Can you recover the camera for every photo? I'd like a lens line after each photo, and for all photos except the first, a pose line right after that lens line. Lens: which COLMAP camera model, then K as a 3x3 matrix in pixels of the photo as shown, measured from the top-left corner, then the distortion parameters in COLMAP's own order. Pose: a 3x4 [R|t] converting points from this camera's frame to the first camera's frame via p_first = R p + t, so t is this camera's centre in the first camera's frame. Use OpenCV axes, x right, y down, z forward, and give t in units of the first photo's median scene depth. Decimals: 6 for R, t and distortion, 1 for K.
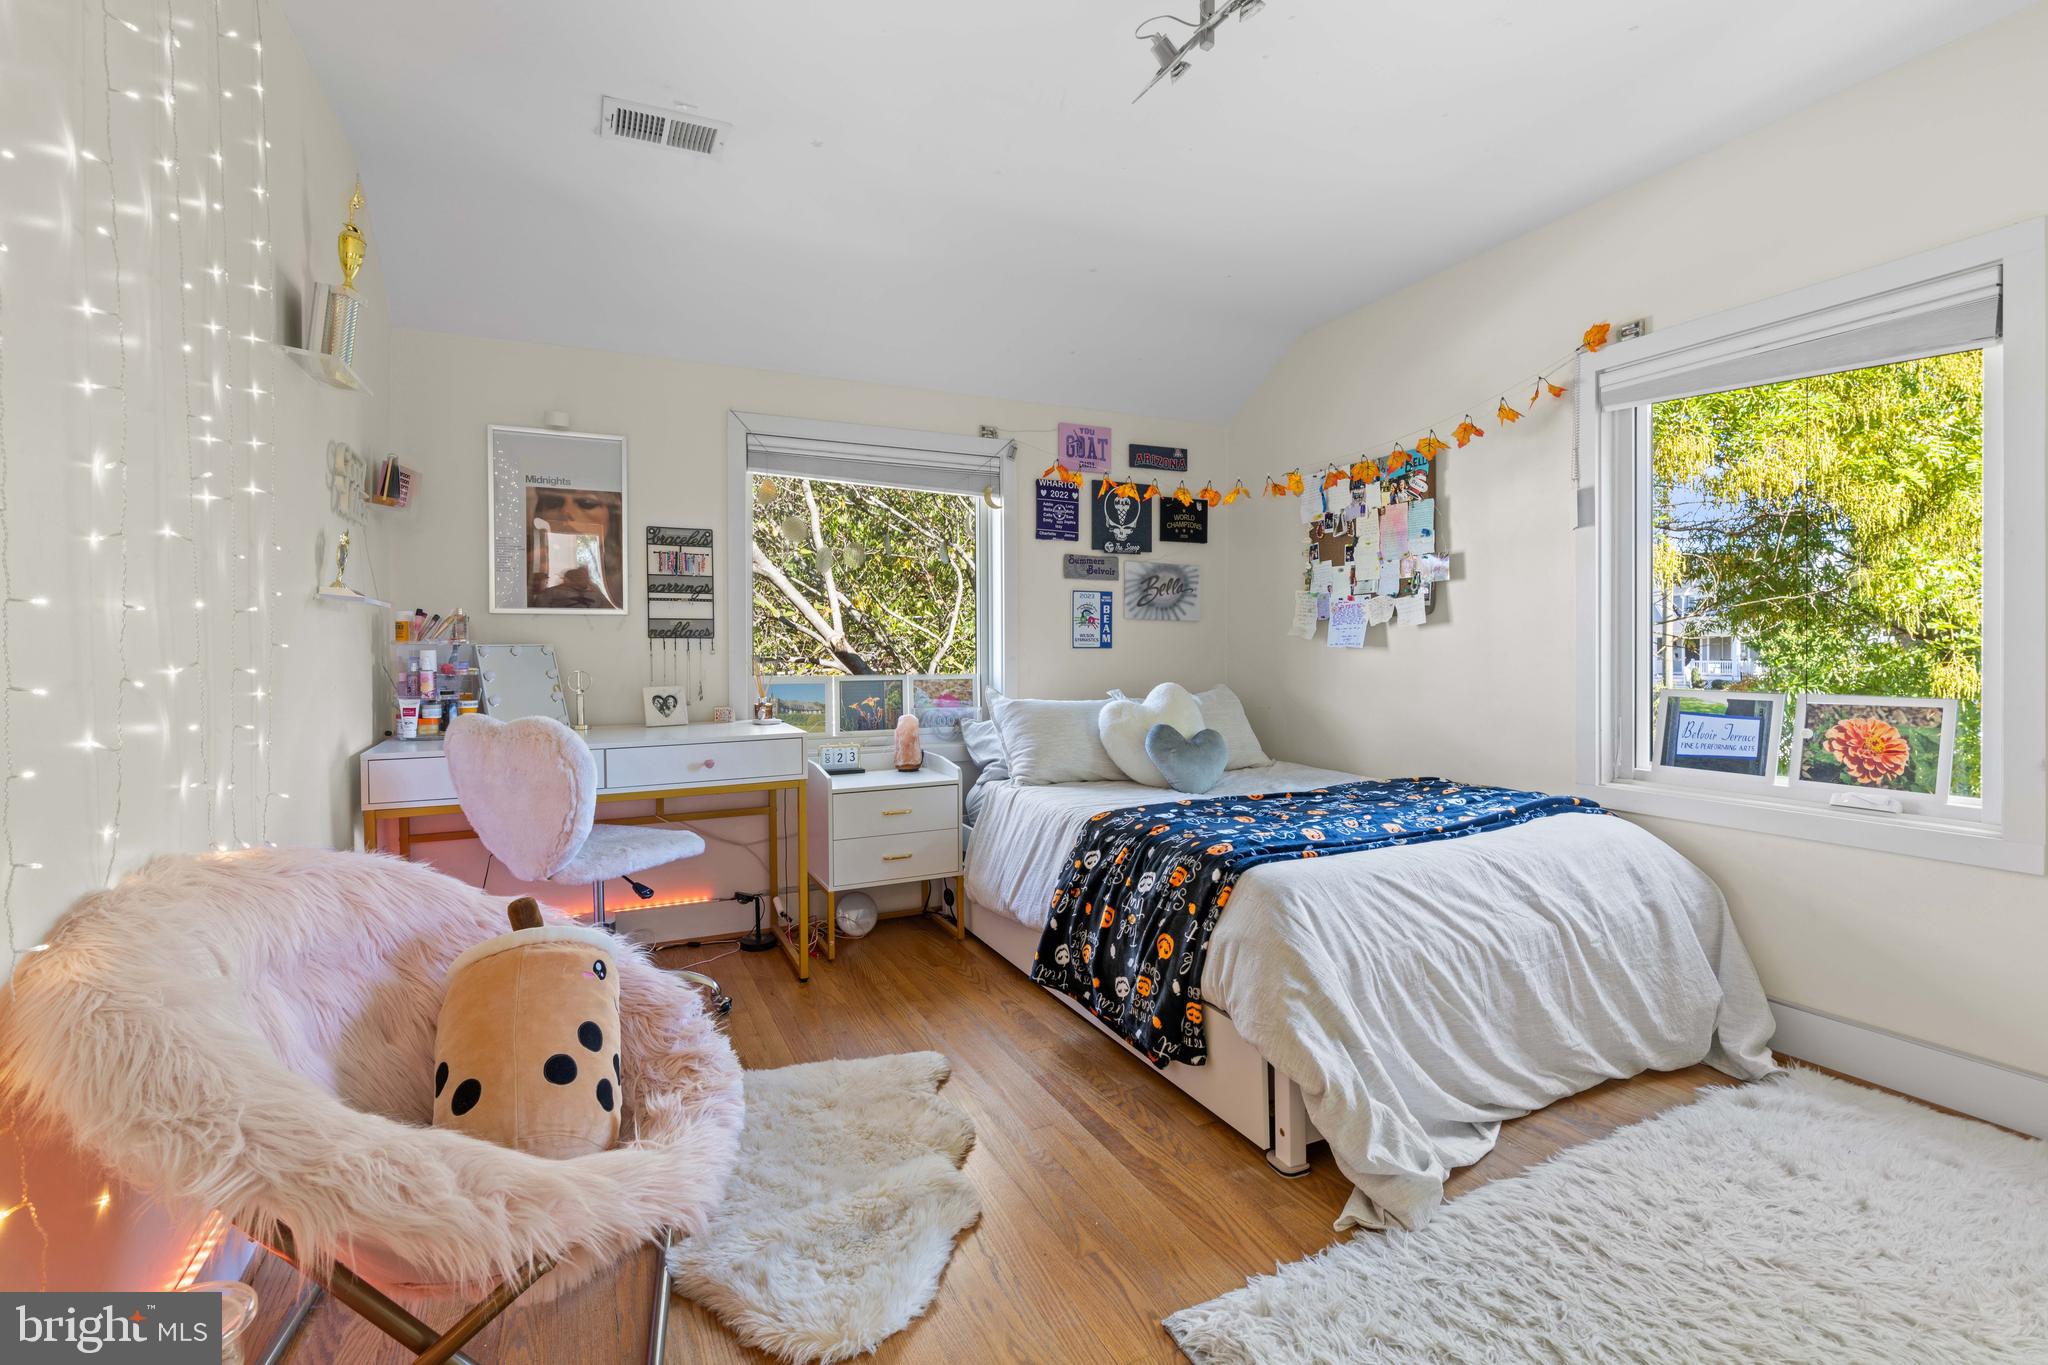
lens RADIAL K [[918.9, 0, 1027.6], [0, 918.9, 669.2], [0, 0, 1]] dist [-0.007202, 0.003960]
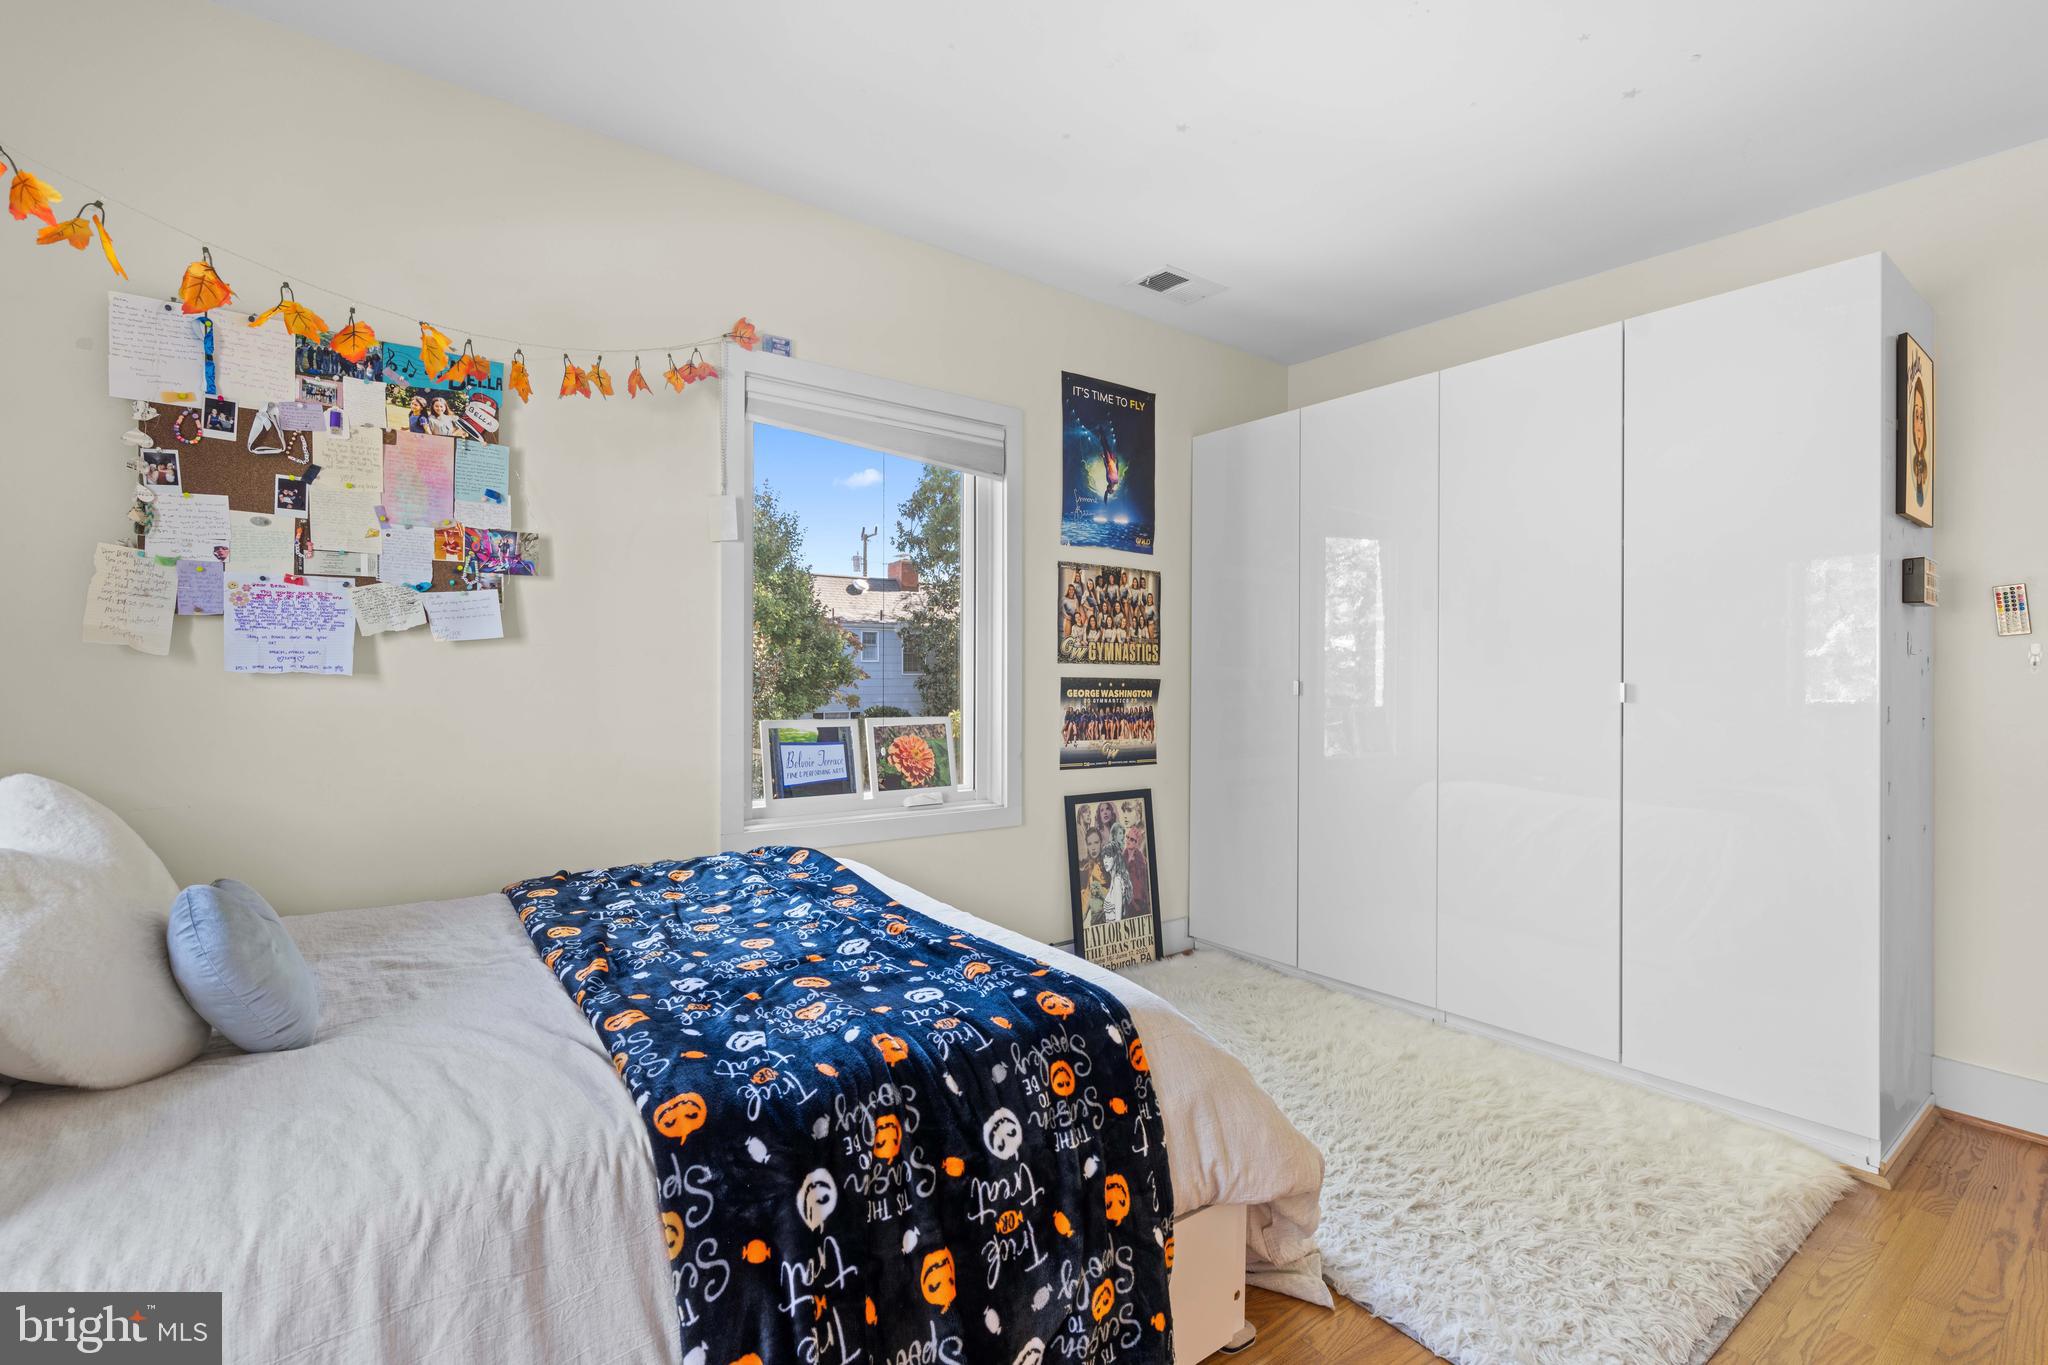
lens RADIAL K [[918.9, 0, 1029.2], [0, 918.9, 679.6], [0, 0, 1]] dist [-0.007202, 0.003960]
pose [[-0.198702, 0.002142, 0.980058, -0.326195], [0.015126, 0.999885, 0.000882, -0.019722], [-0.979943, 0.015000, -0.198711, 0.937443]]
